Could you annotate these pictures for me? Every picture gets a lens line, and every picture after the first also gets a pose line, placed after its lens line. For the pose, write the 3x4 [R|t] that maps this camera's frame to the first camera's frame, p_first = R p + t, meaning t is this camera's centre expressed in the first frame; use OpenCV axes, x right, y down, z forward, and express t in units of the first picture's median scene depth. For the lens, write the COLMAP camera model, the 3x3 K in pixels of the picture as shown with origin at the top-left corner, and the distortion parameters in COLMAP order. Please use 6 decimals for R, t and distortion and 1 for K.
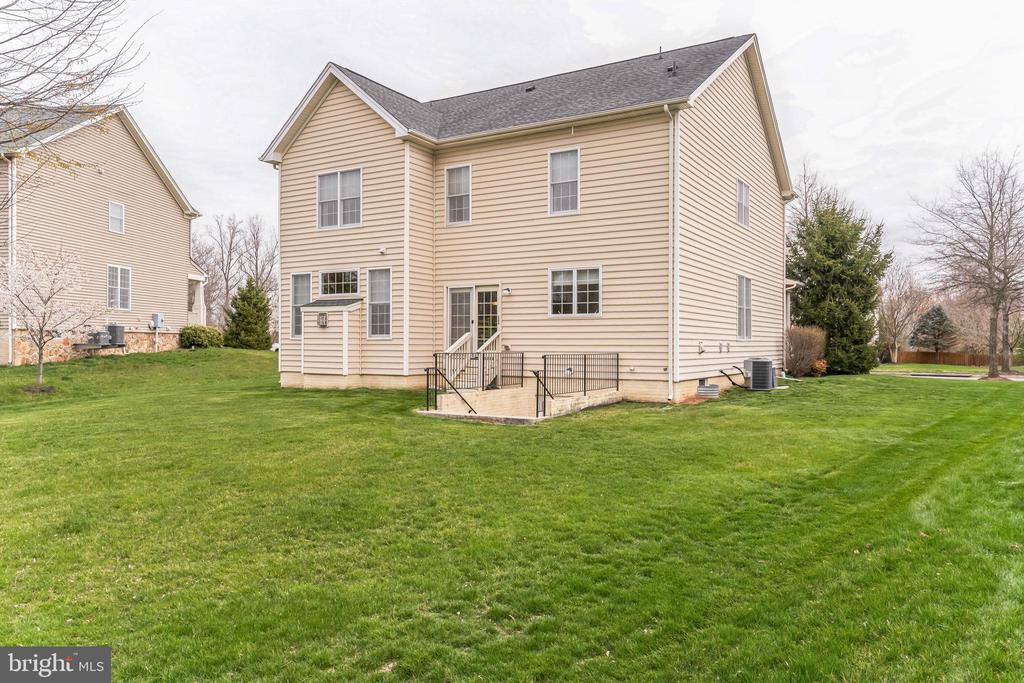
lens RADIAL K [[745.0, 0, 508.0], [0, 745.0, 341.3], [0, 0, 1]] dist [0.002484, 0.001285]
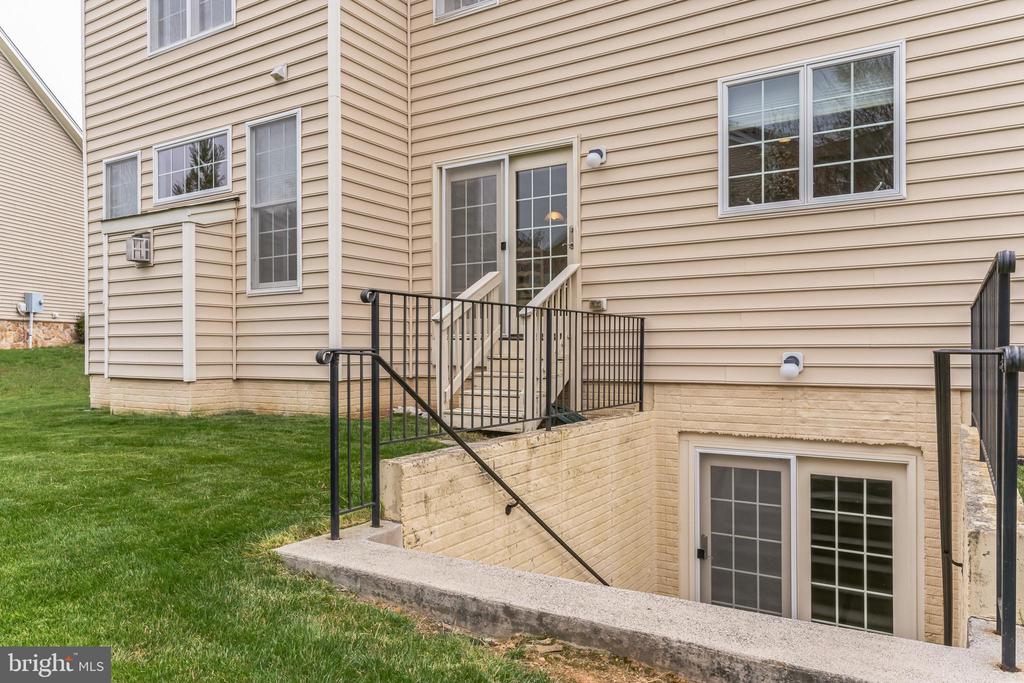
lens RADIAL K [[697.2, 0, 513.2], [0, 697.2, 347.9], [0, 0, 1]] dist [0.010521, -0.000624]
pose [[0.999961, -0.007433, -0.004872, -0.040805], [0.007445, 0.999969, 0.002513, 0.027616], [0.004854, -0.002549, 0.999985, 0.625012]]
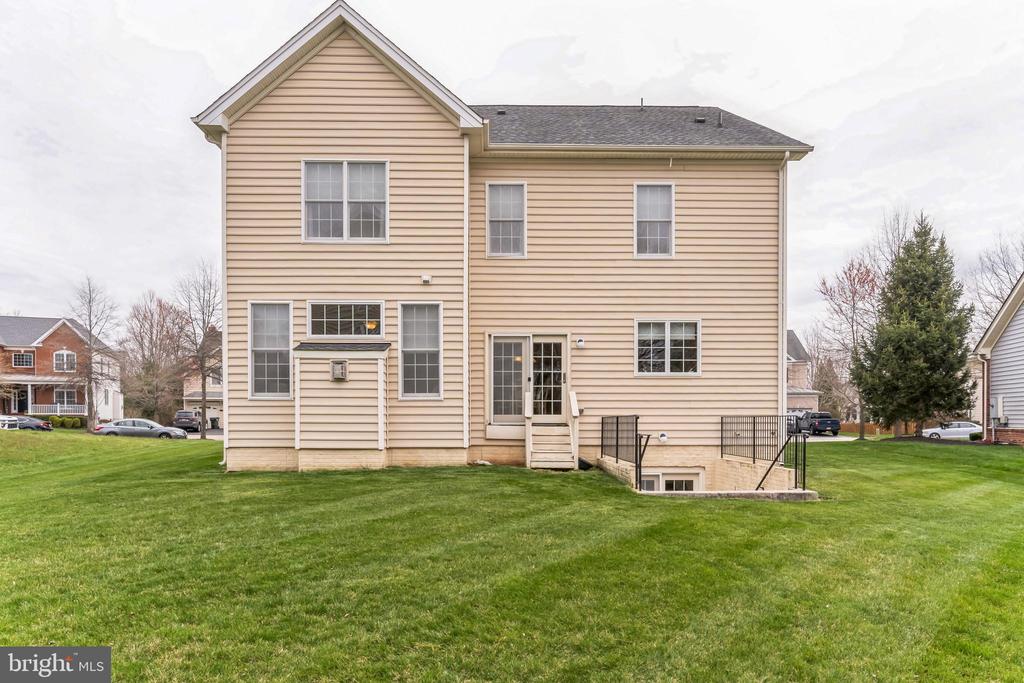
lens RADIAL K [[670.1, 0, 477.8], [0, 670.1, 418.1], [0, 0, 1]] dist [0.010086, -0.000747]
pose [[0.846455, -0.004271, 0.532443, -0.482084], [-0.002051, 0.999934, 0.011280, 0.008112], [-0.532456, -0.010640, 0.846391, 0.412998]]
